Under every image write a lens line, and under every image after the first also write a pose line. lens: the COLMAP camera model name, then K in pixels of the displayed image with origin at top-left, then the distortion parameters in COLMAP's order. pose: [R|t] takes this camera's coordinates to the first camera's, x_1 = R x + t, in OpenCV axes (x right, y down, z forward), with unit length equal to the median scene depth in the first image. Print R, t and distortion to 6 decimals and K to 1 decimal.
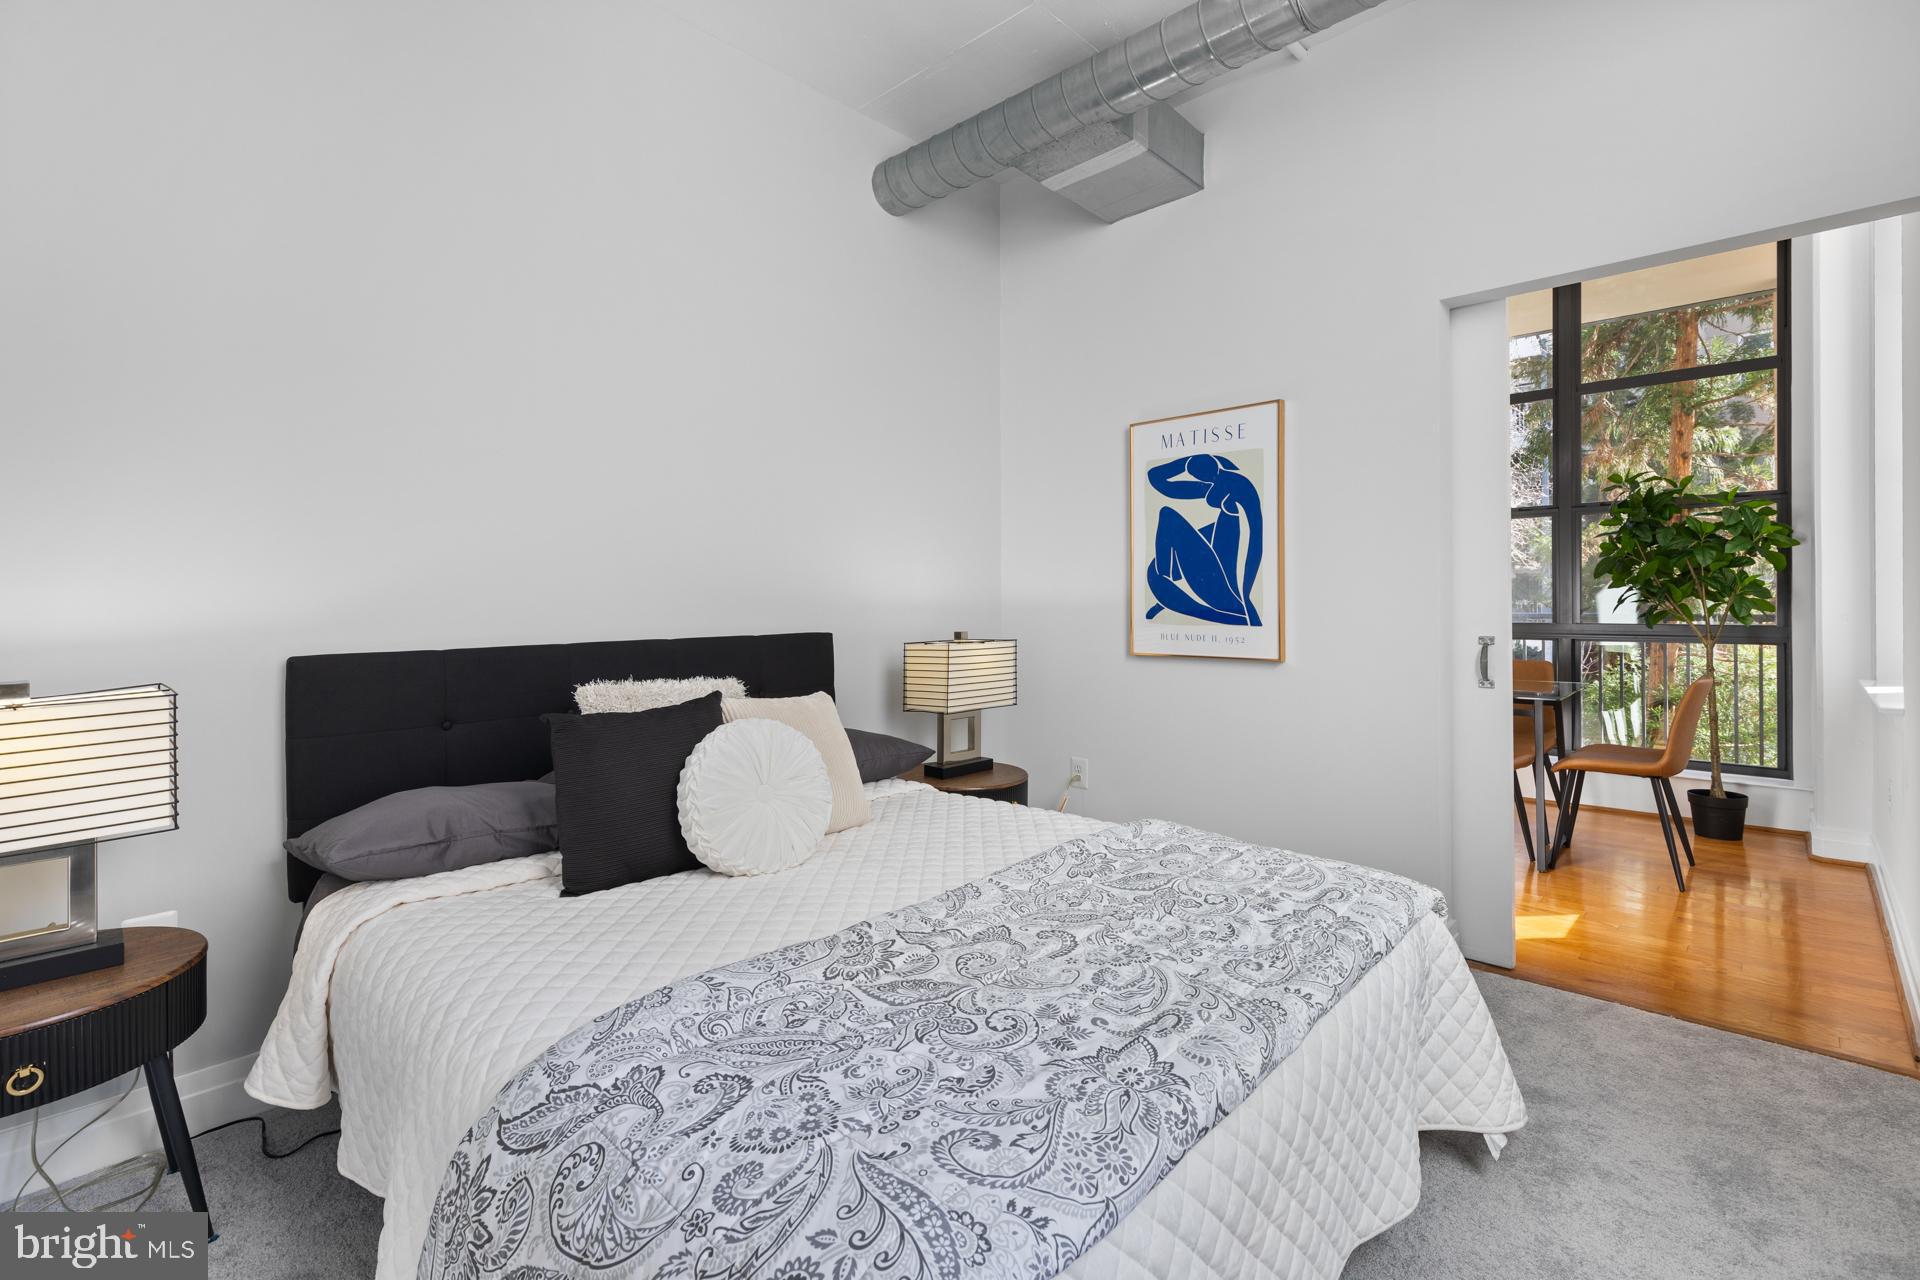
lens RADIAL K [[872.9, 0, 964.8], [0, 872.9, 599.8], [0, 0, 1]] dist [0.010697, 0.000042]
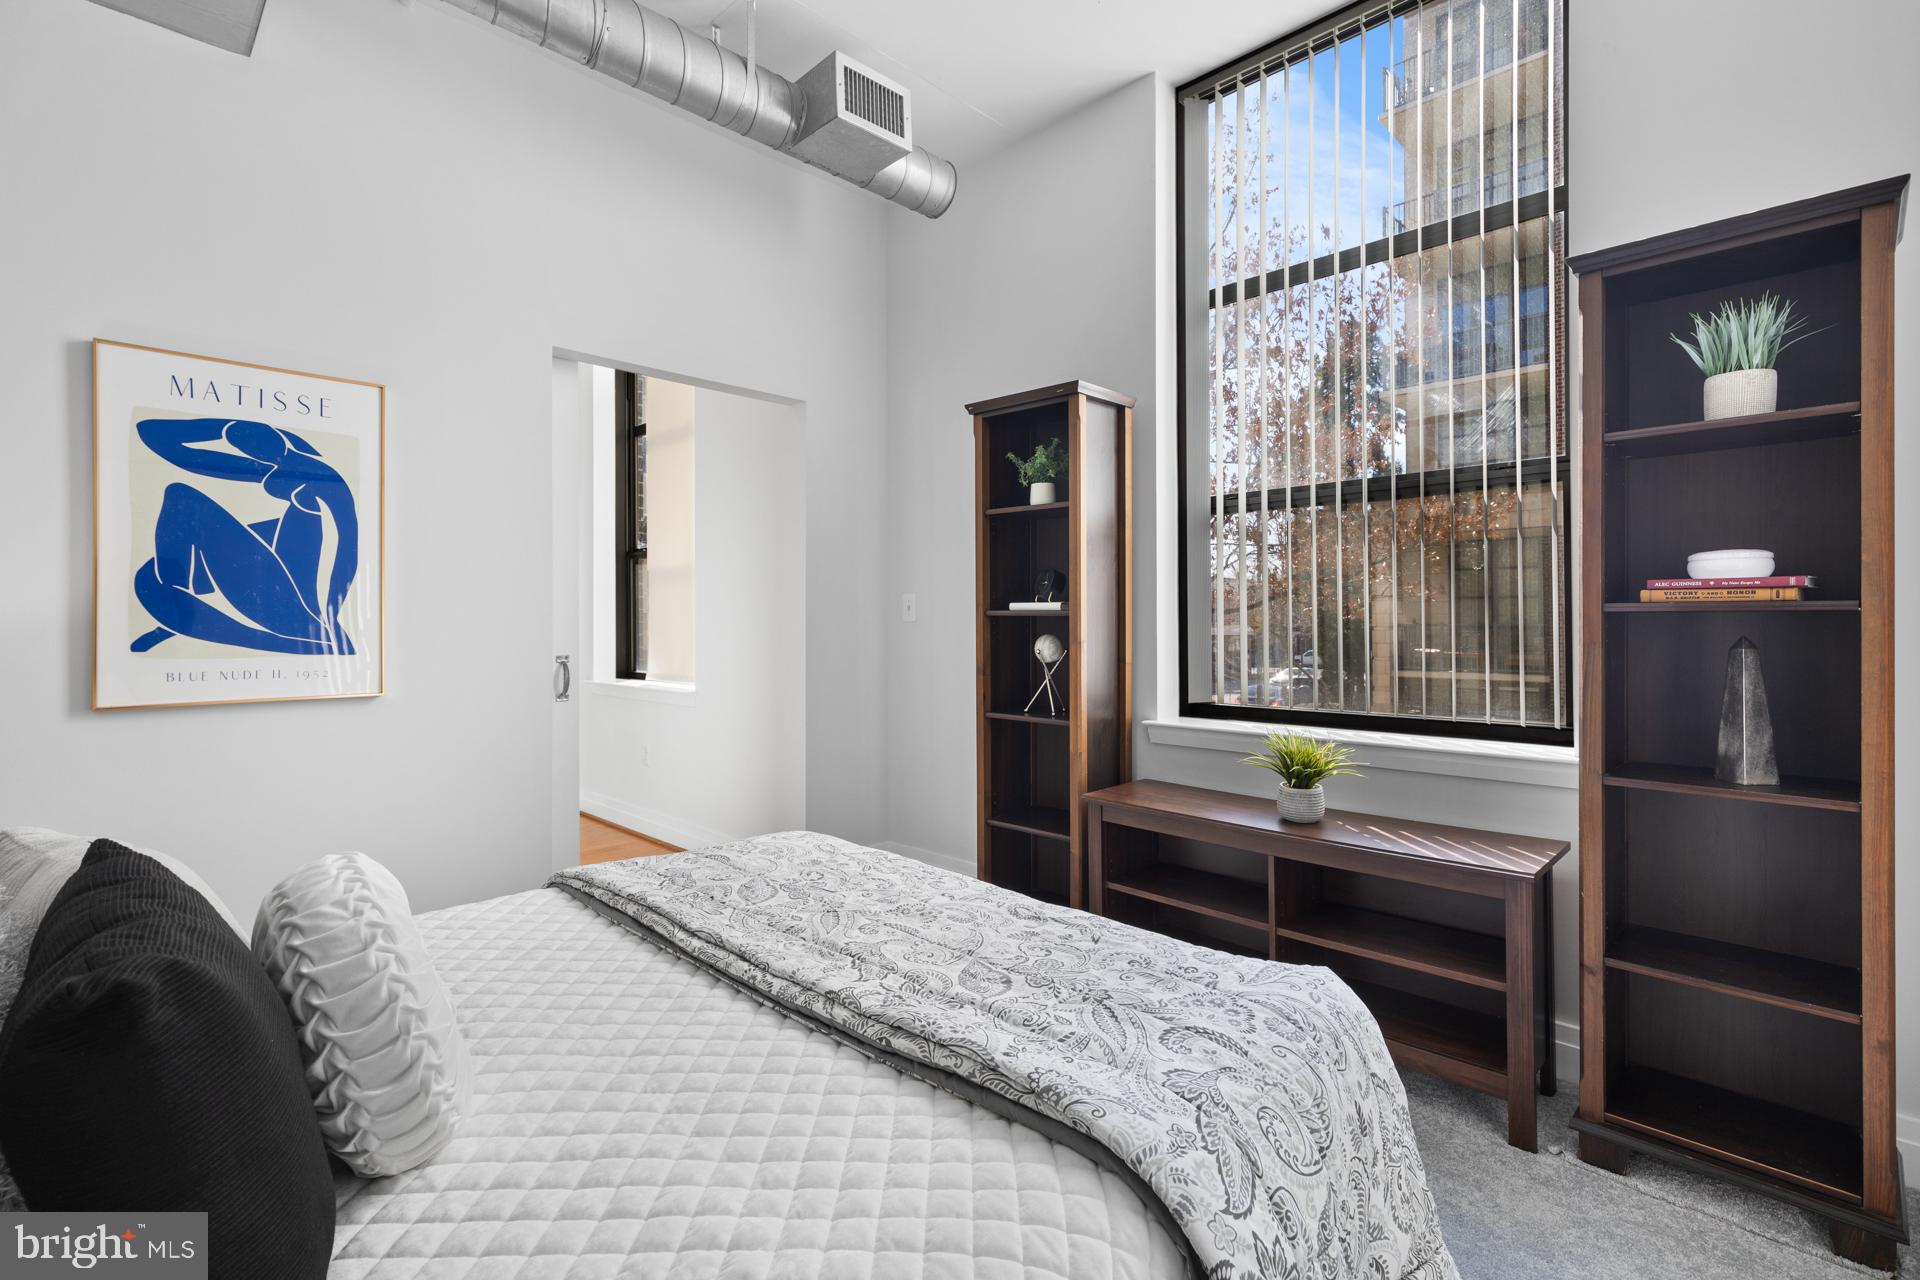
lens RADIAL K [[872.9, 0, 960.3], [0, 872.9, 627.7], [0, 0, 1]] dist [0.010697, 0.000042]
pose [[0.024703, -0.000711, 0.999695, -0.451796], [0.001816, 0.999998, 0.000666, 0.005580], [-0.999693, 0.001799, 0.024705, 0.400313]]
